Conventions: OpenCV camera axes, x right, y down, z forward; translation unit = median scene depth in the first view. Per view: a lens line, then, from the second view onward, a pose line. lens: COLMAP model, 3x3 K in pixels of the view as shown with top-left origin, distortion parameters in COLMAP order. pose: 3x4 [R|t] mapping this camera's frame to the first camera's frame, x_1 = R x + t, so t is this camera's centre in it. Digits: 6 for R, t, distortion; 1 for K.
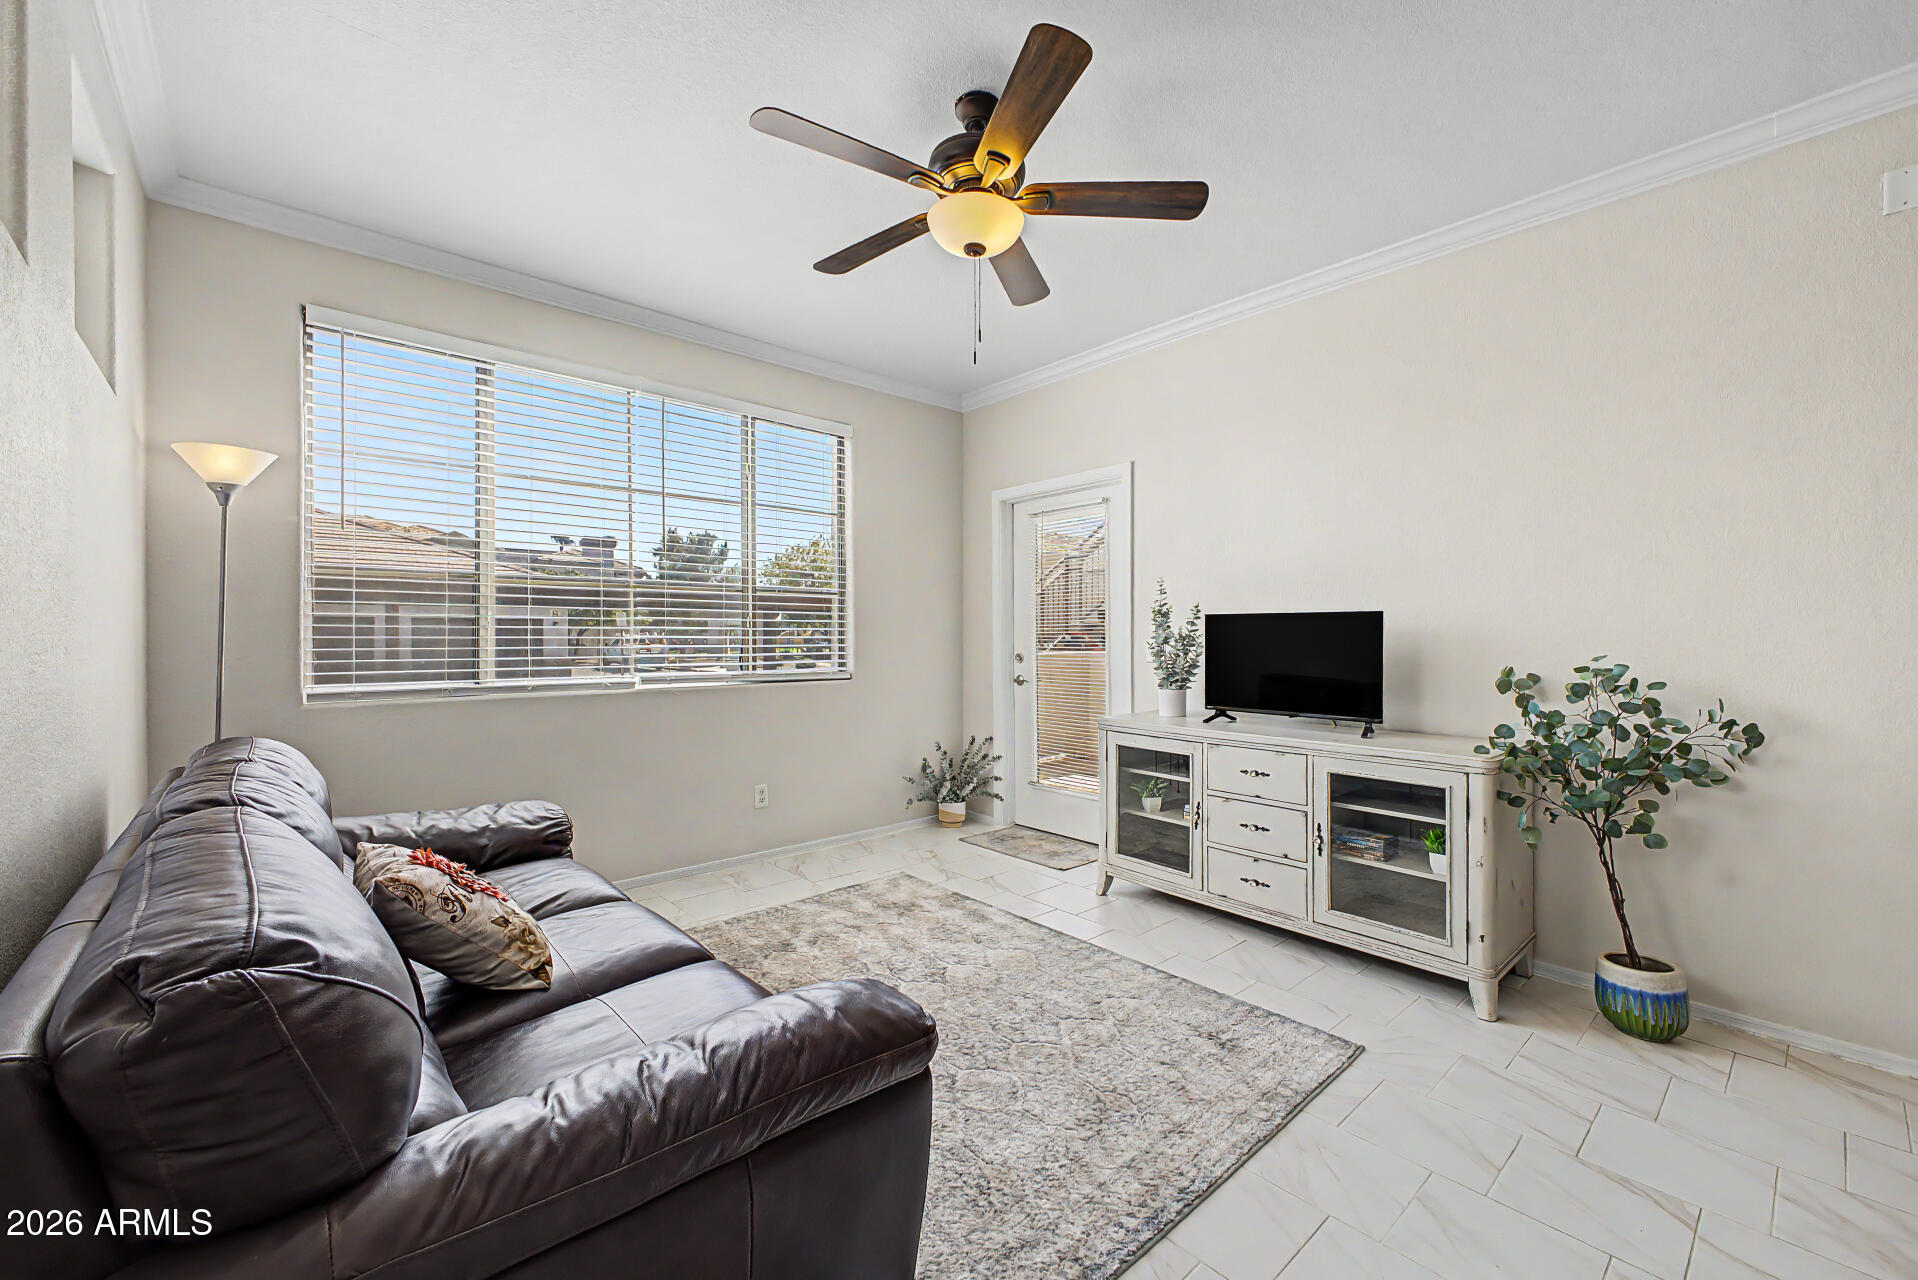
lens RADIAL K [[760.1, 0, 960.0], [0, 760.1, 631.6], [0, 0, 1]] dist [0.029460, -0.006431]
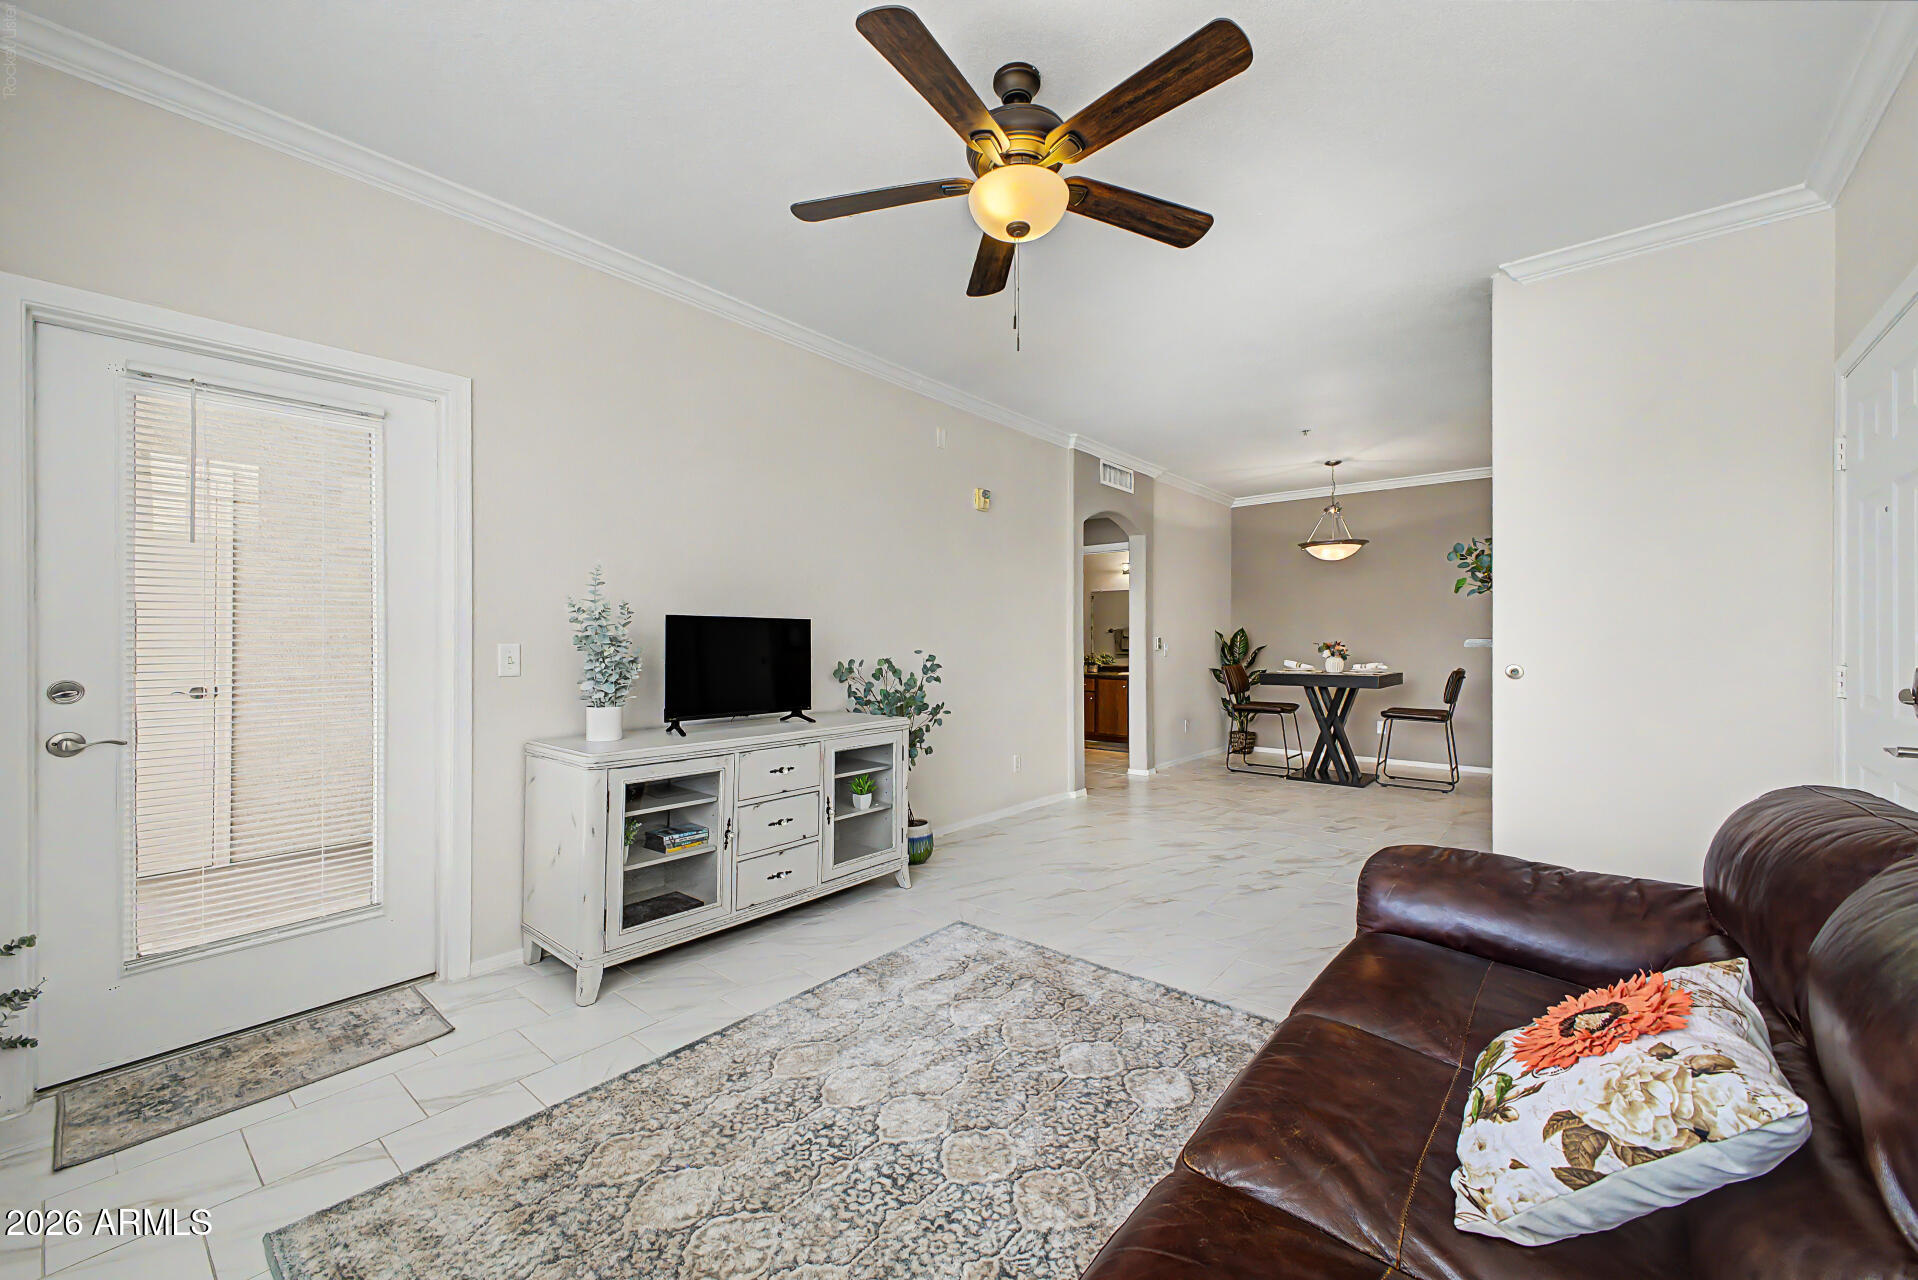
lens RADIAL K [[760.1, 0, 960.0], [0, 760.1, 631.6], [0, 0, 1]] dist [0.029460, -0.006431]
pose [[-0.137588, 0.006937, 0.990465, -0.553040], [-0.006296, 0.999949, -0.007878, 0.001635], [-0.990469, -0.007320, -0.137538, 0.728886]]
